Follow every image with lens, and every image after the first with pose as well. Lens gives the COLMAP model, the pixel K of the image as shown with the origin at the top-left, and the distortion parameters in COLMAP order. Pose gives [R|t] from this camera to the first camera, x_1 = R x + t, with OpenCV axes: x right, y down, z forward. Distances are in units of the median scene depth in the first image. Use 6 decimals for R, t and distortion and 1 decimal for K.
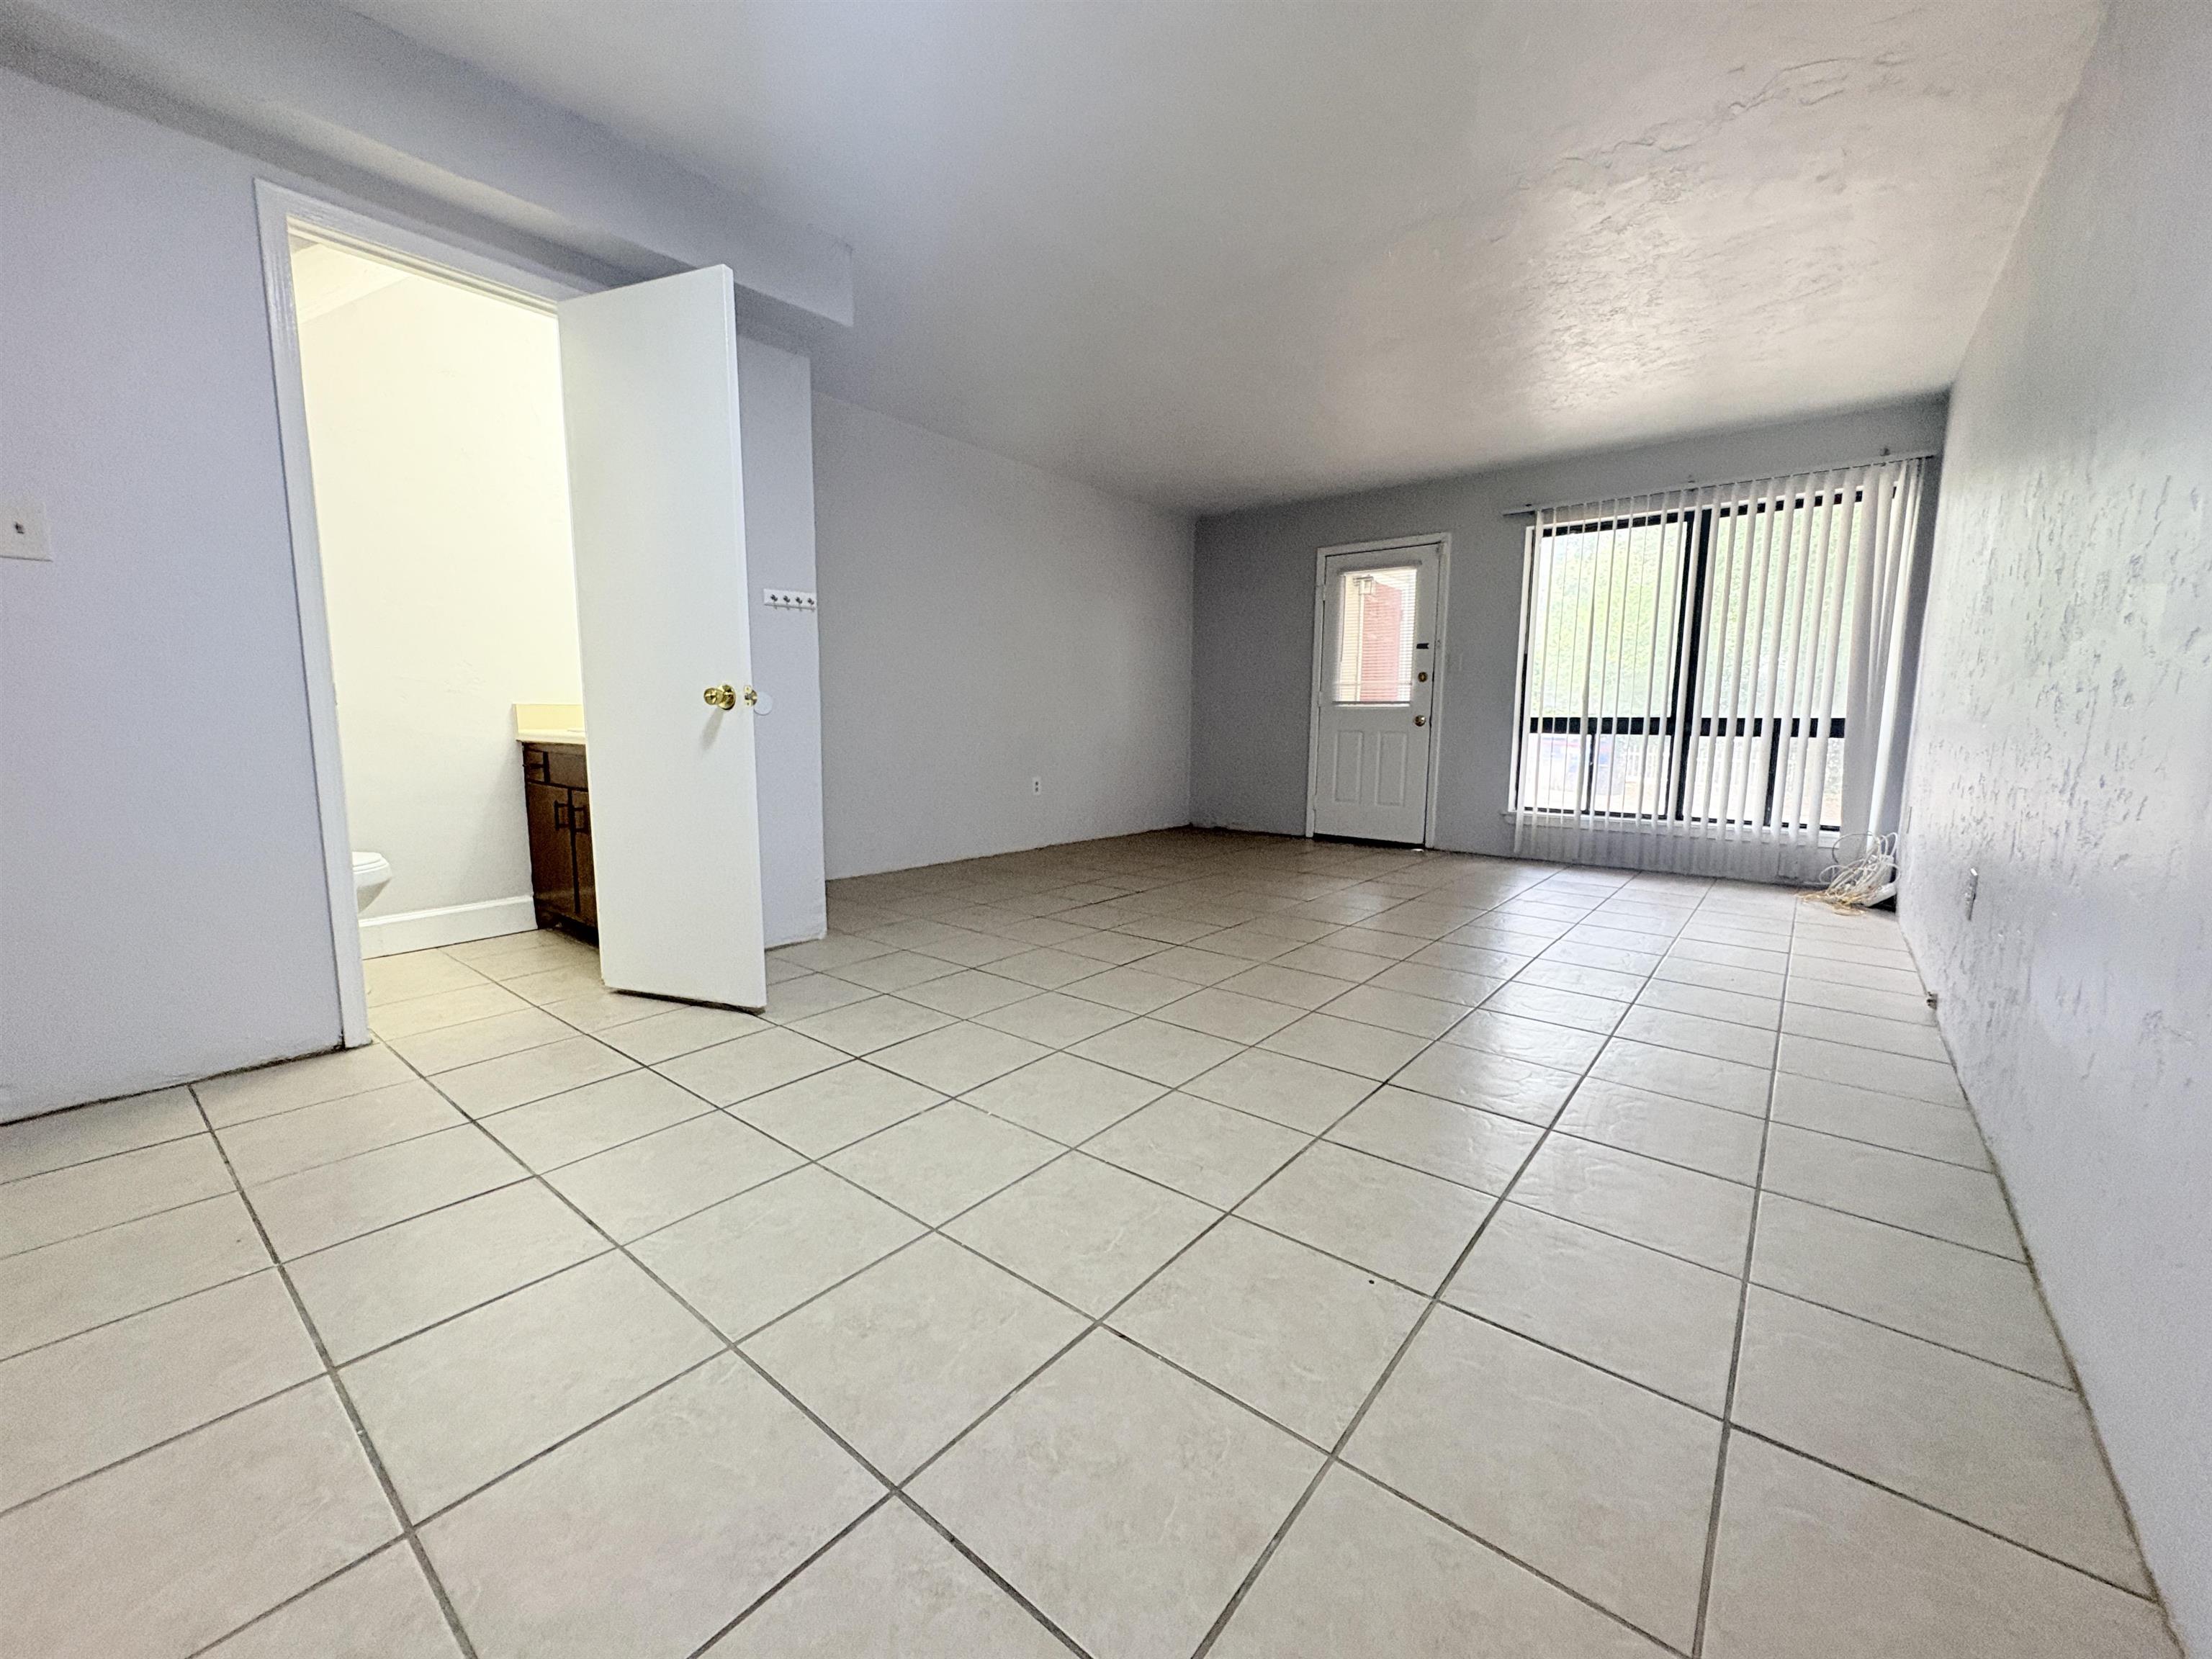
lens RADIAL K [[882.3, 0, 1109.4], [0, 882.3, 839.4], [0, 0, 1]] dist [0.000384, -0.000109]
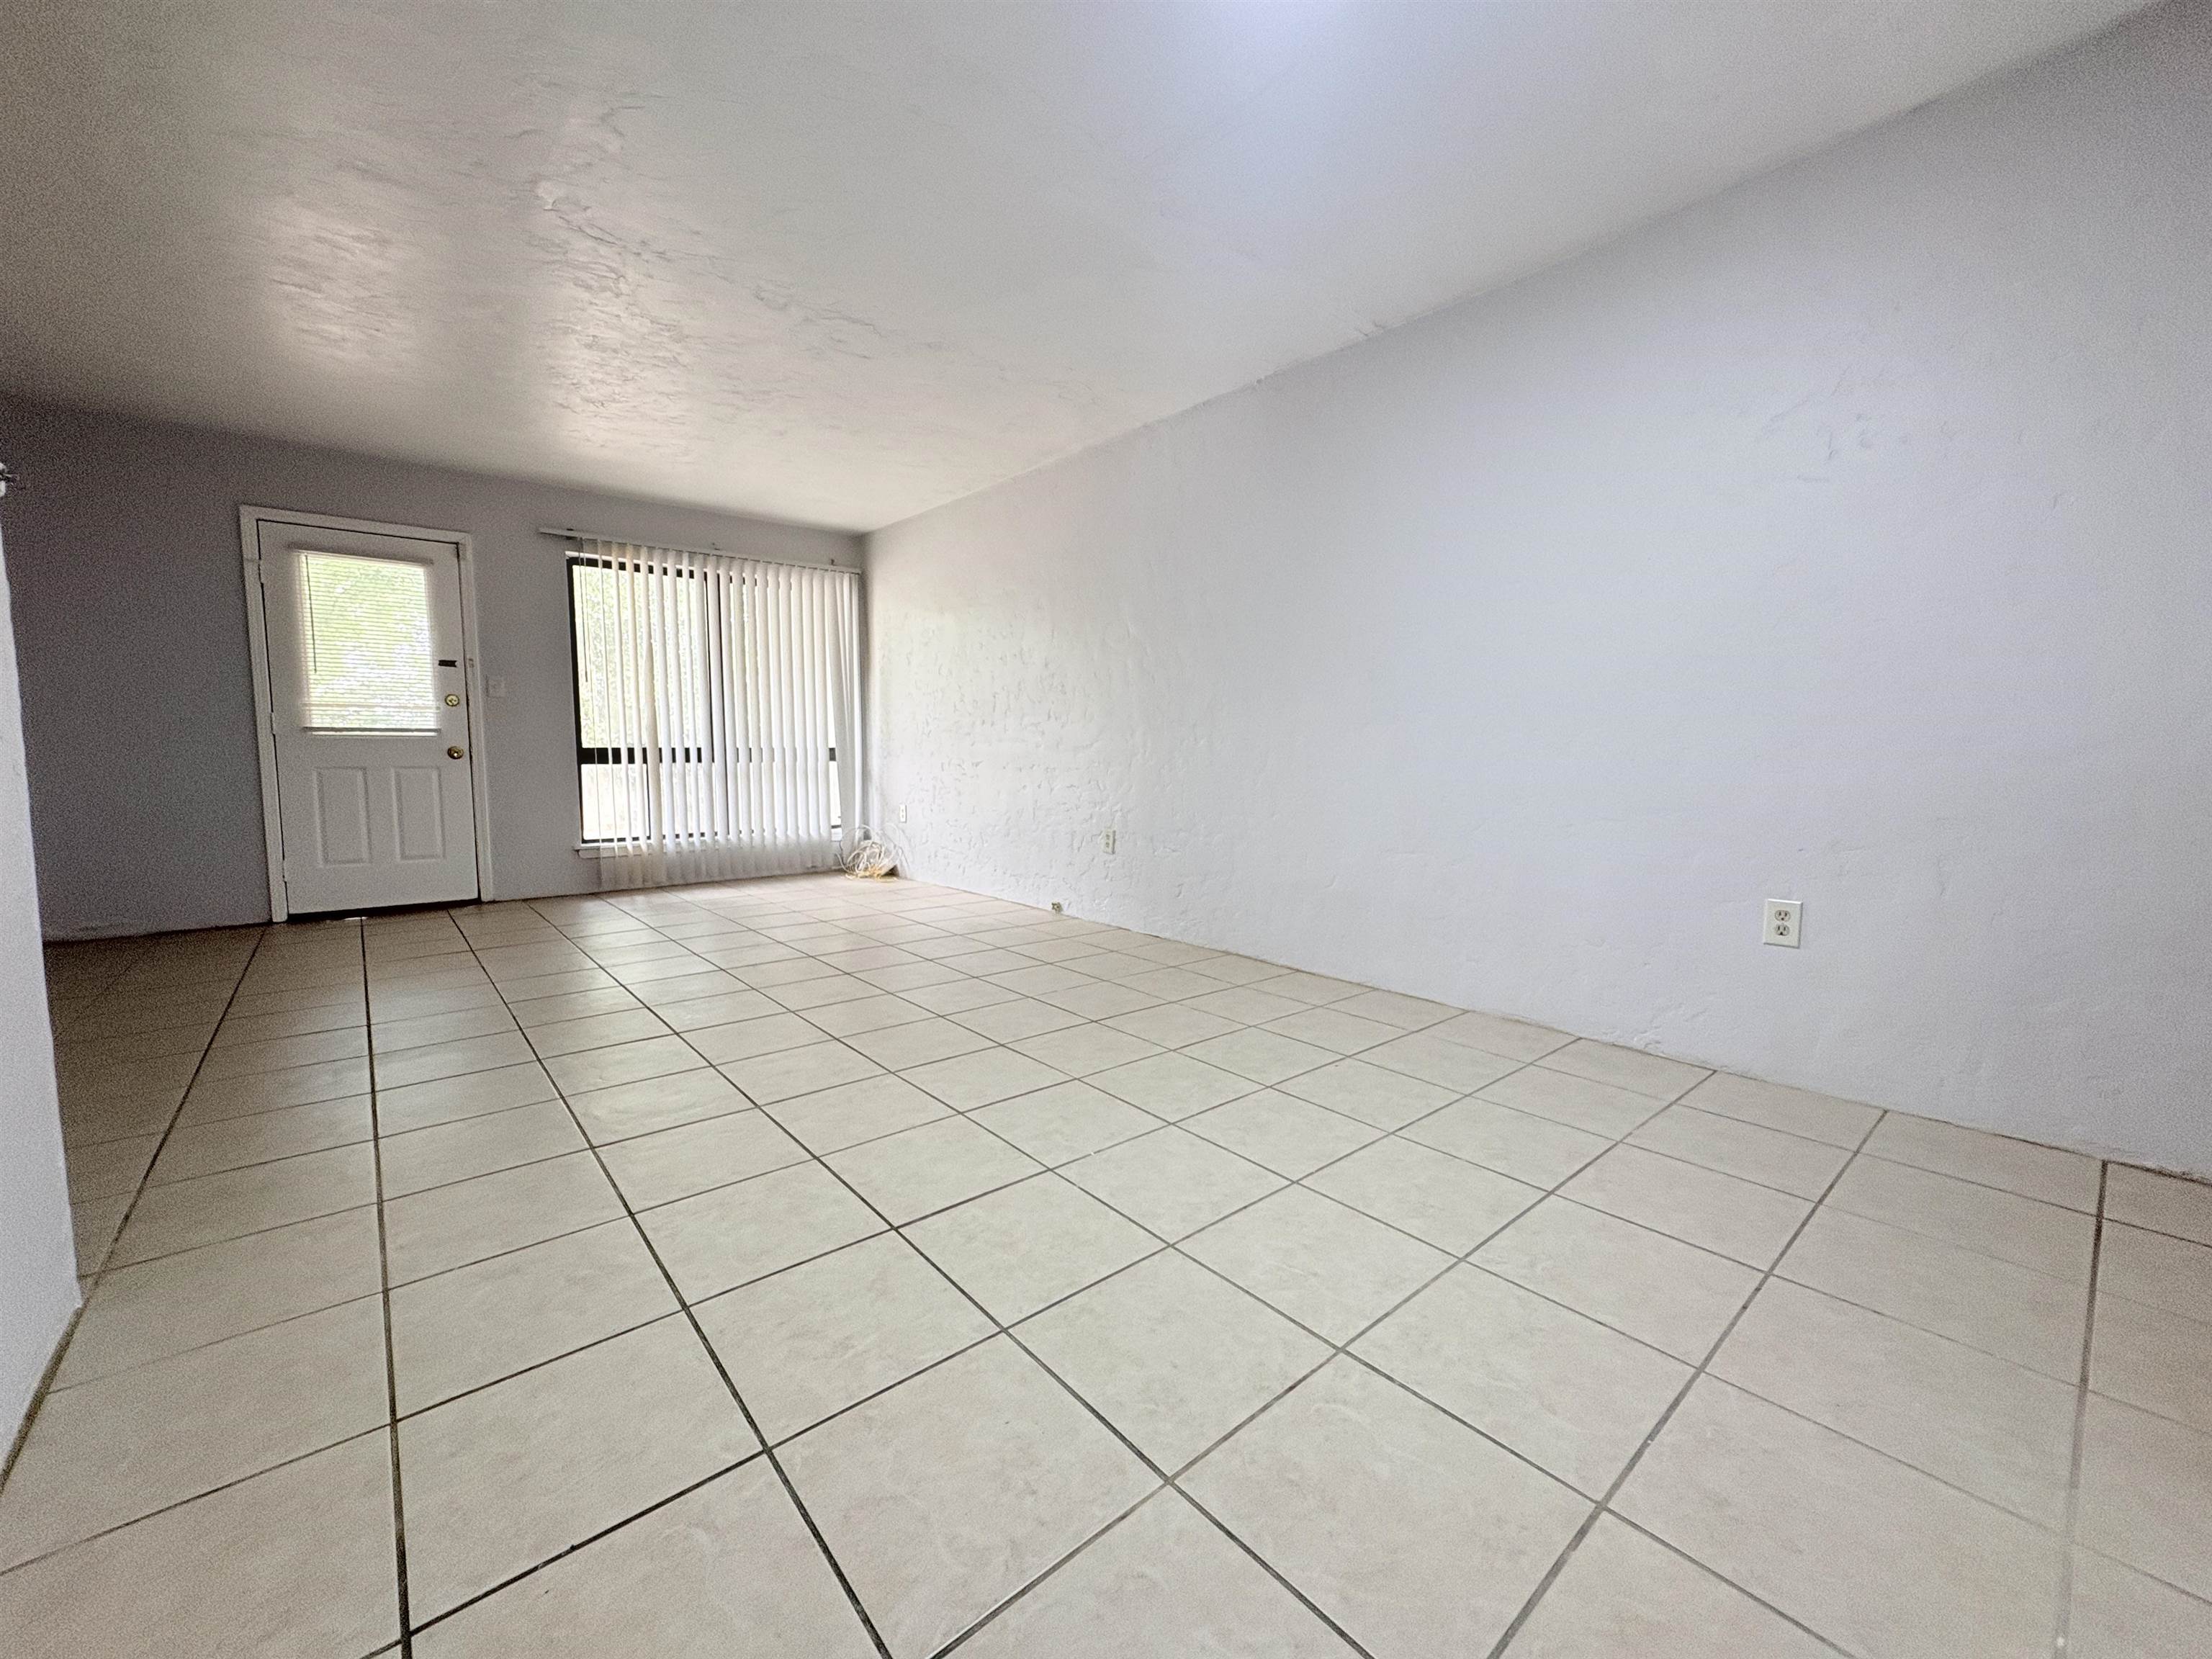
lens RADIAL K [[882.3, 0, 1111.2], [0, 882.3, 829.3], [0, 0, 1]] dist [0.000384, -0.000109]
pose [[0.179896, -0.096970, 0.978894, -0.373052], [0.134798, 0.988172, 0.073116, -0.042518], [-0.974406, 0.118799, 0.190839, 0.259024]]
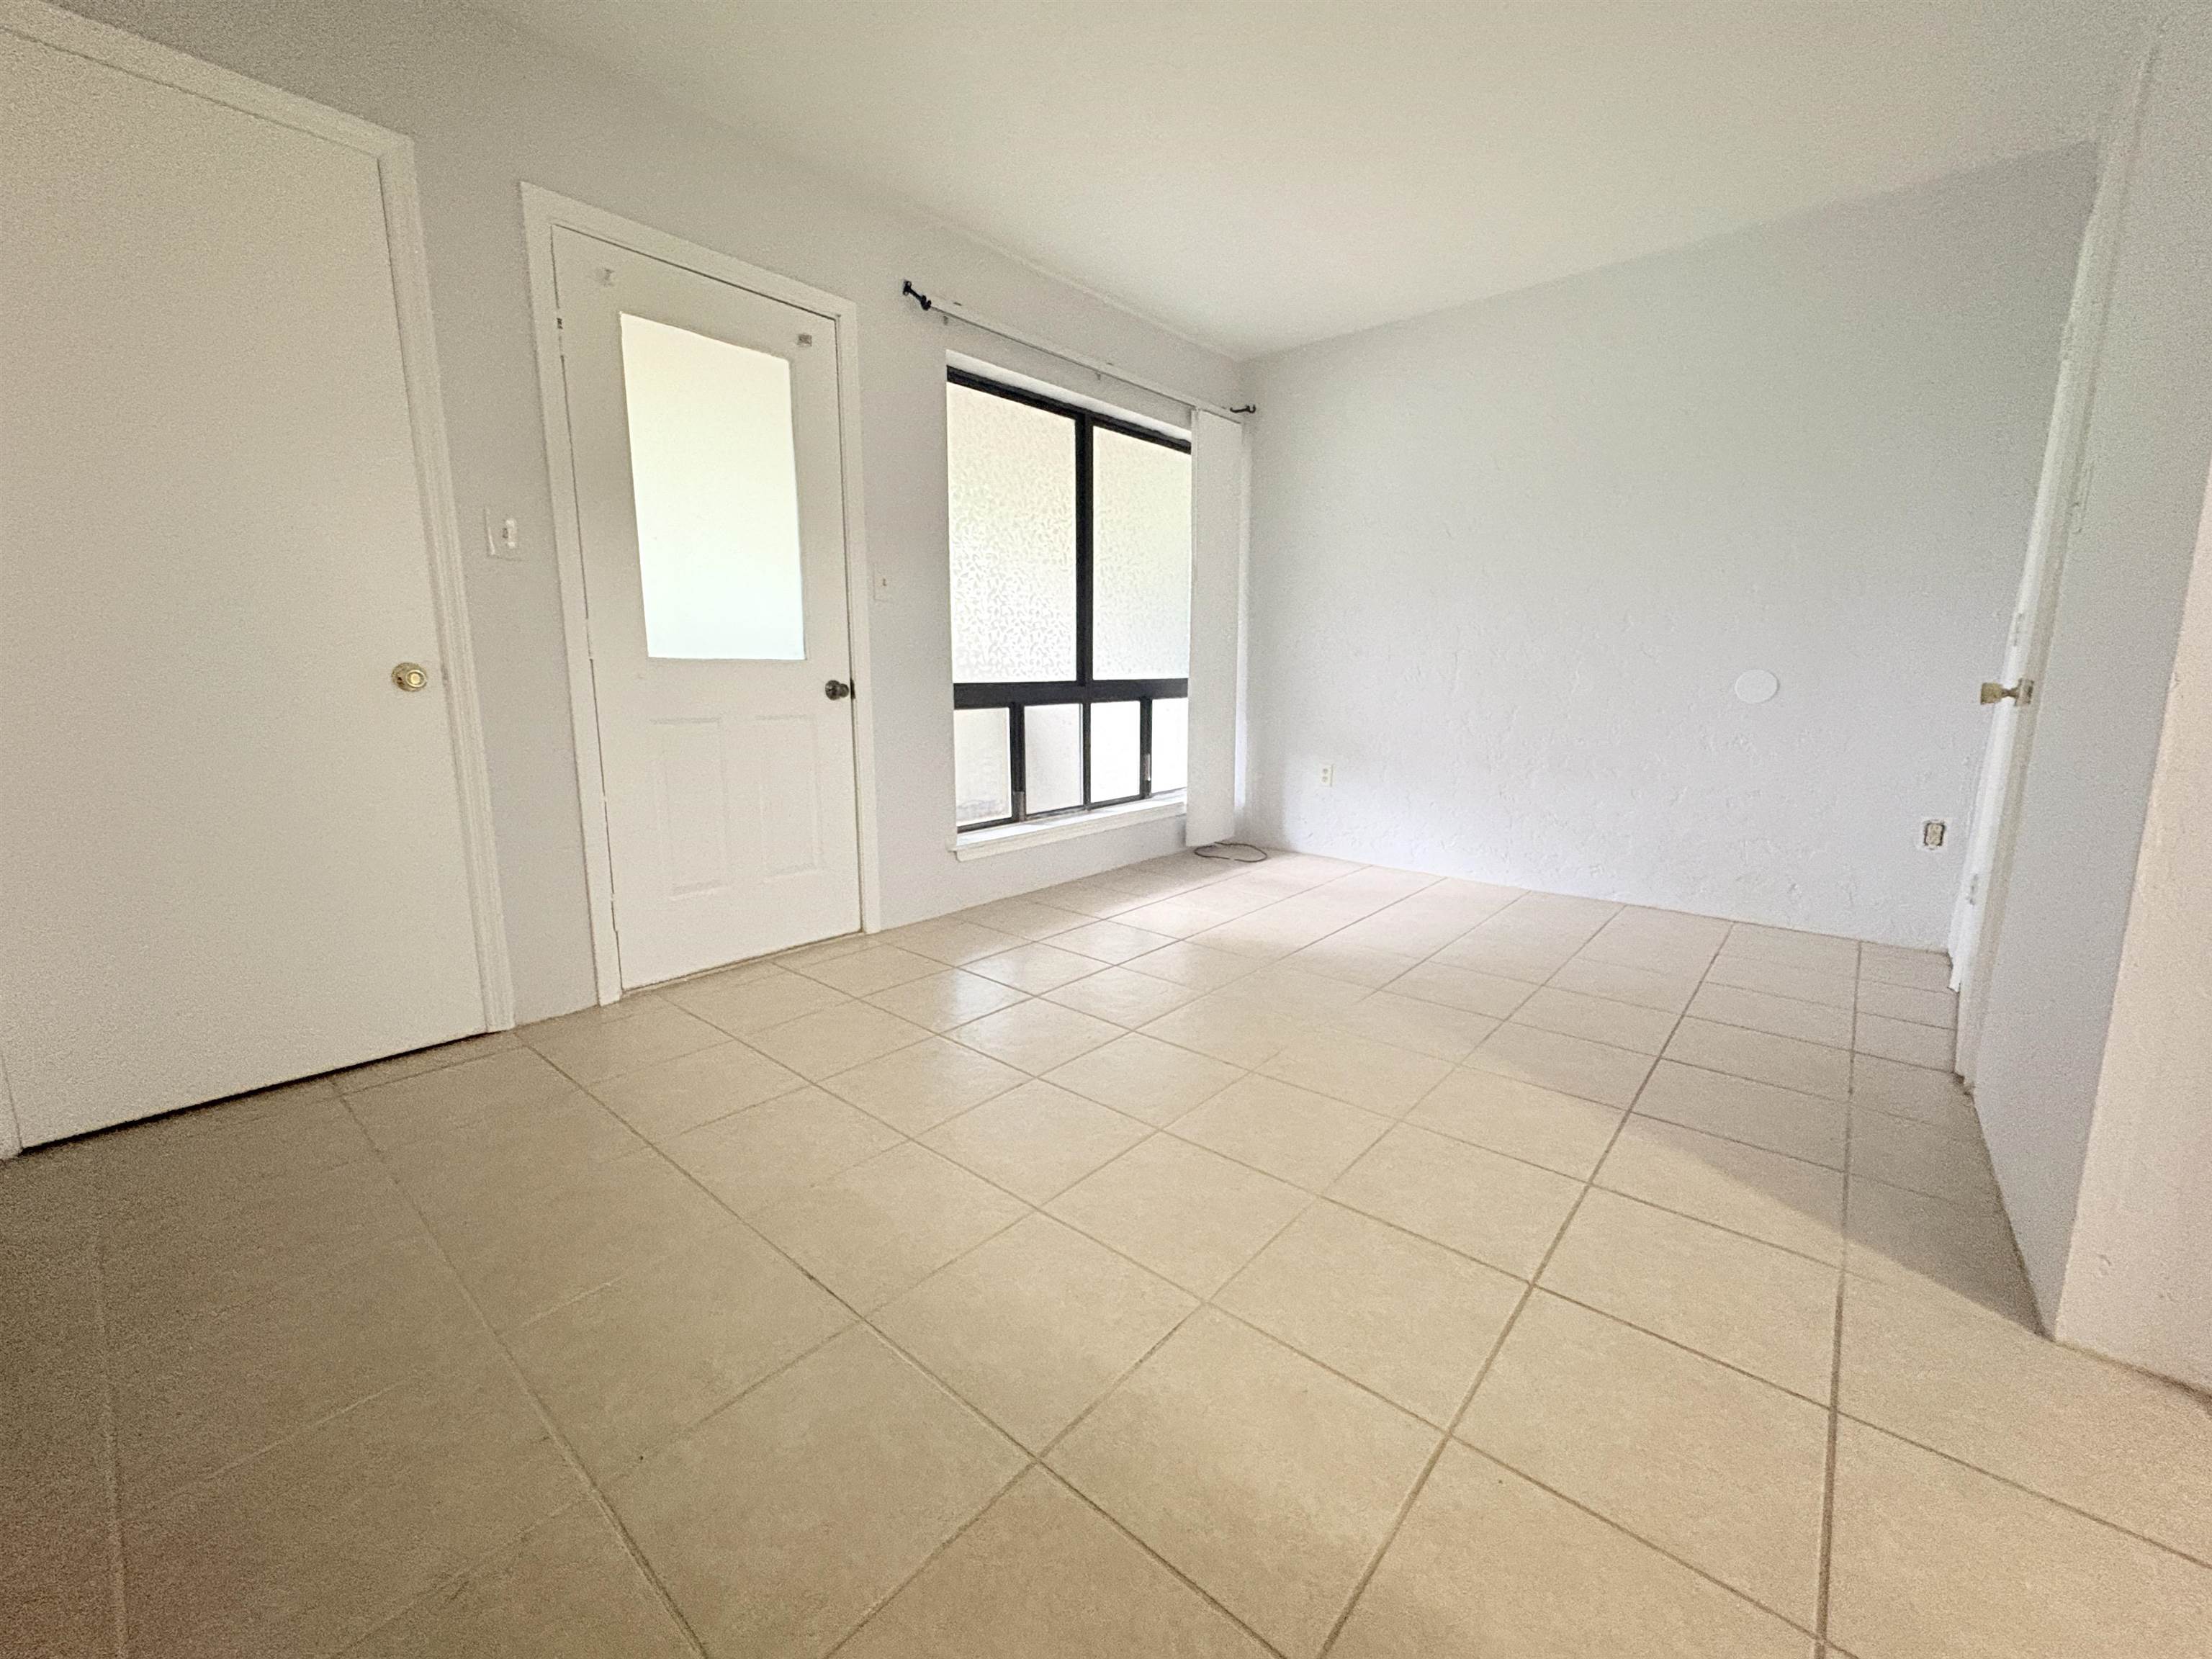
lens RADIAL K [[882.3, 0, 1101.0], [0, 882.3, 833.3], [0, 0, 1]] dist [0.000384, -0.000109]
pose [[0.036915, -0.167851, 0.985121, -0.140540], [0.150007, 0.975554, 0.160600, -0.118475], [-0.987996, 0.141847, 0.061191, 0.872657]]
